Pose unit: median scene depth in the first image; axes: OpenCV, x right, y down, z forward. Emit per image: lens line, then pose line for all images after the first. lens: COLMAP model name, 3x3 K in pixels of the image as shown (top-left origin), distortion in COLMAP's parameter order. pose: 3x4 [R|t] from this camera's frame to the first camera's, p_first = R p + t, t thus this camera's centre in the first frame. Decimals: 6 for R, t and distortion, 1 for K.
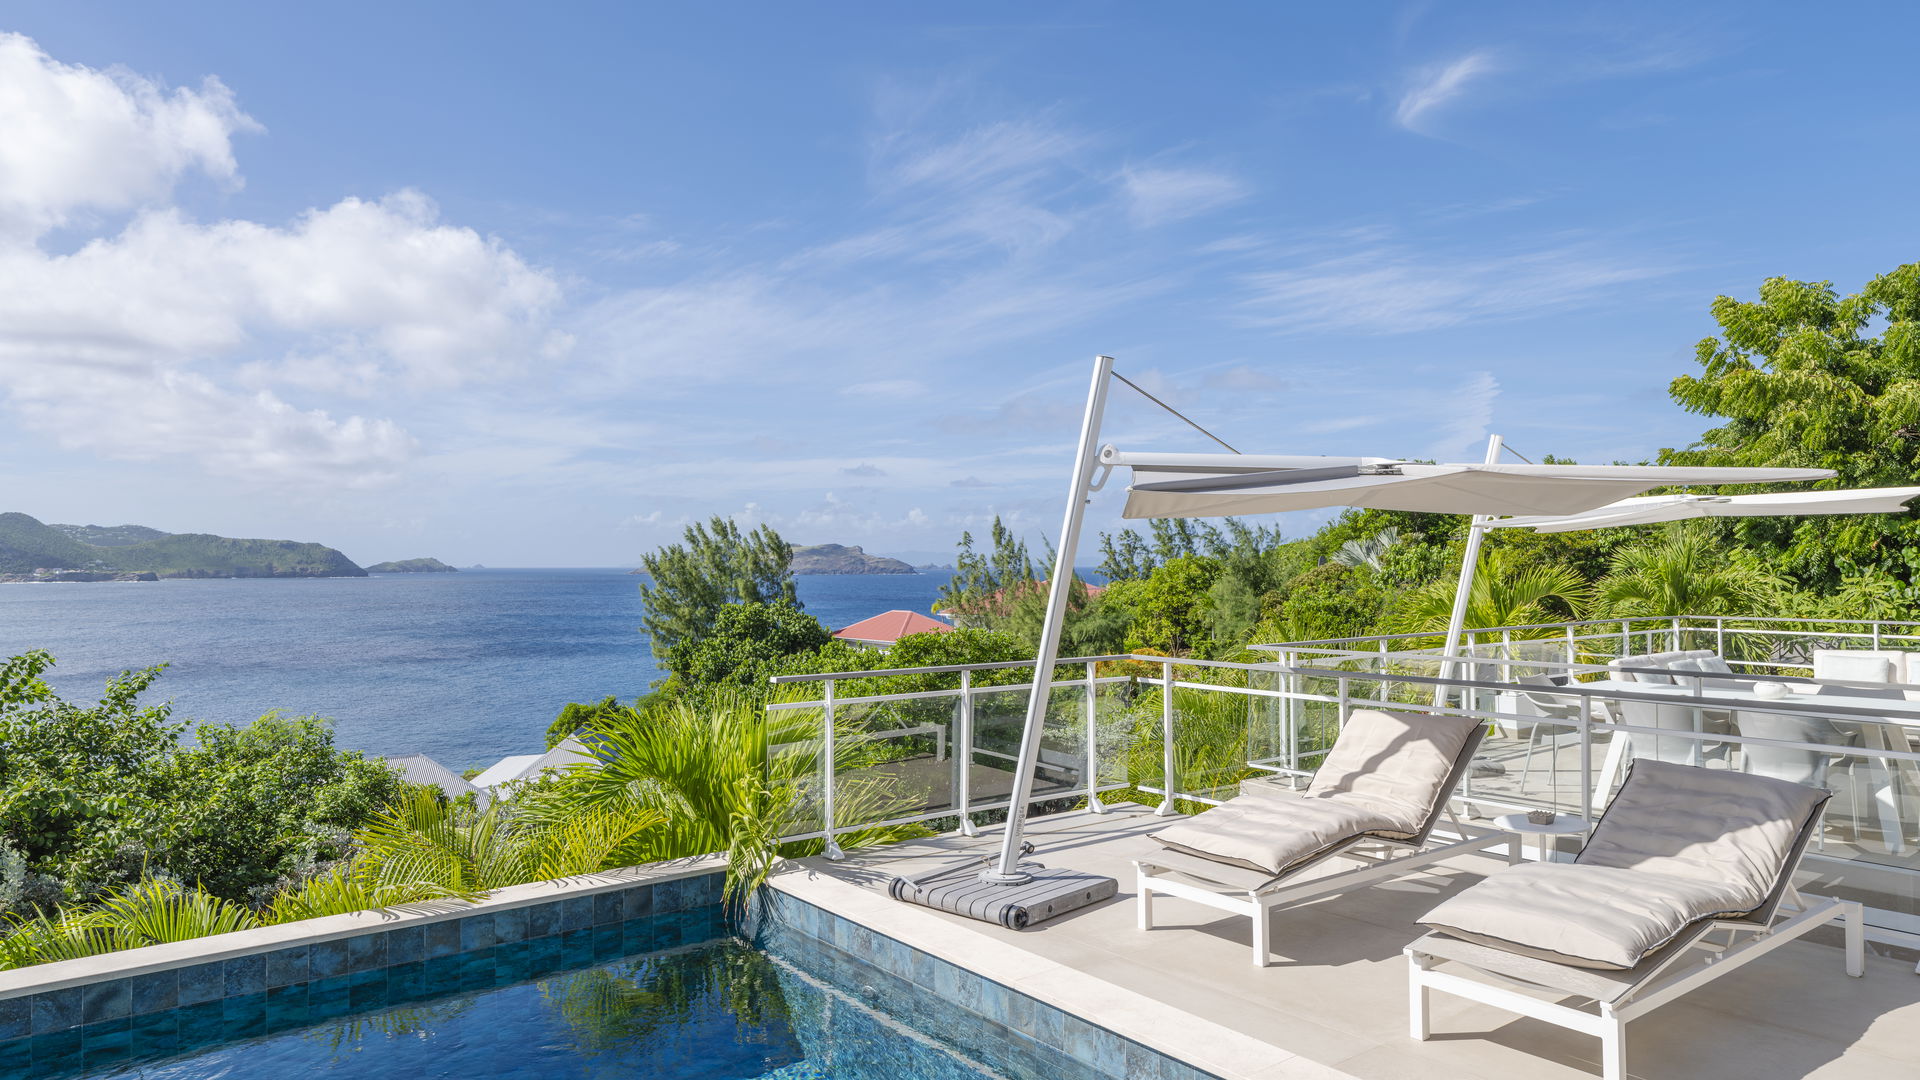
lens RADIAL K [[1189.5, 0, 959.0], [0, 1189.5, 490.3], [0, 0, 1]] dist [-0.001622, 0.004771]
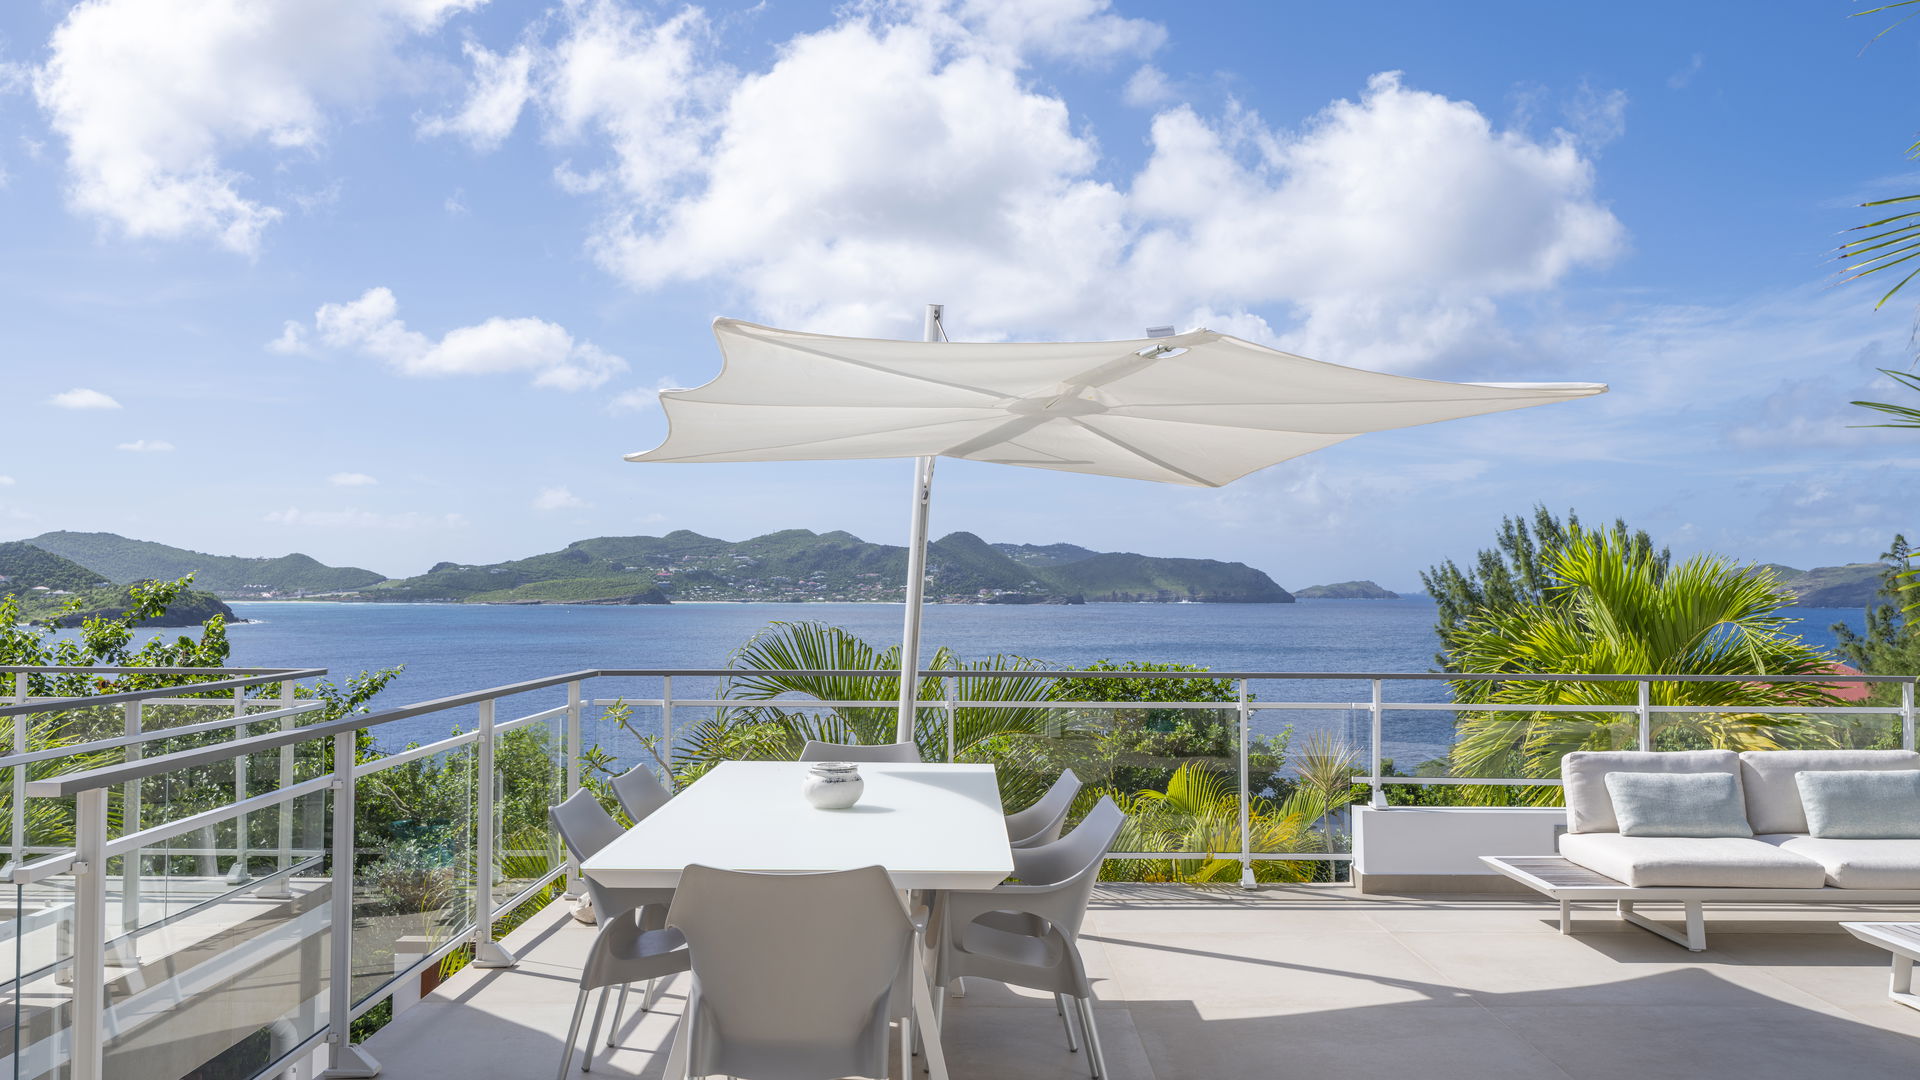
lens RADIAL K [[1591.2, 0, 969.0], [0, 1591.2, 535.6], [0, 0, 1]] dist [0.016492, -0.015857]
pose [[0.769109, -0.012821, -0.638989, 0.156731], [0.030154, 0.999413, 0.016242, 0.004818], [0.638406, -0.031760, 0.769044, 0.030945]]
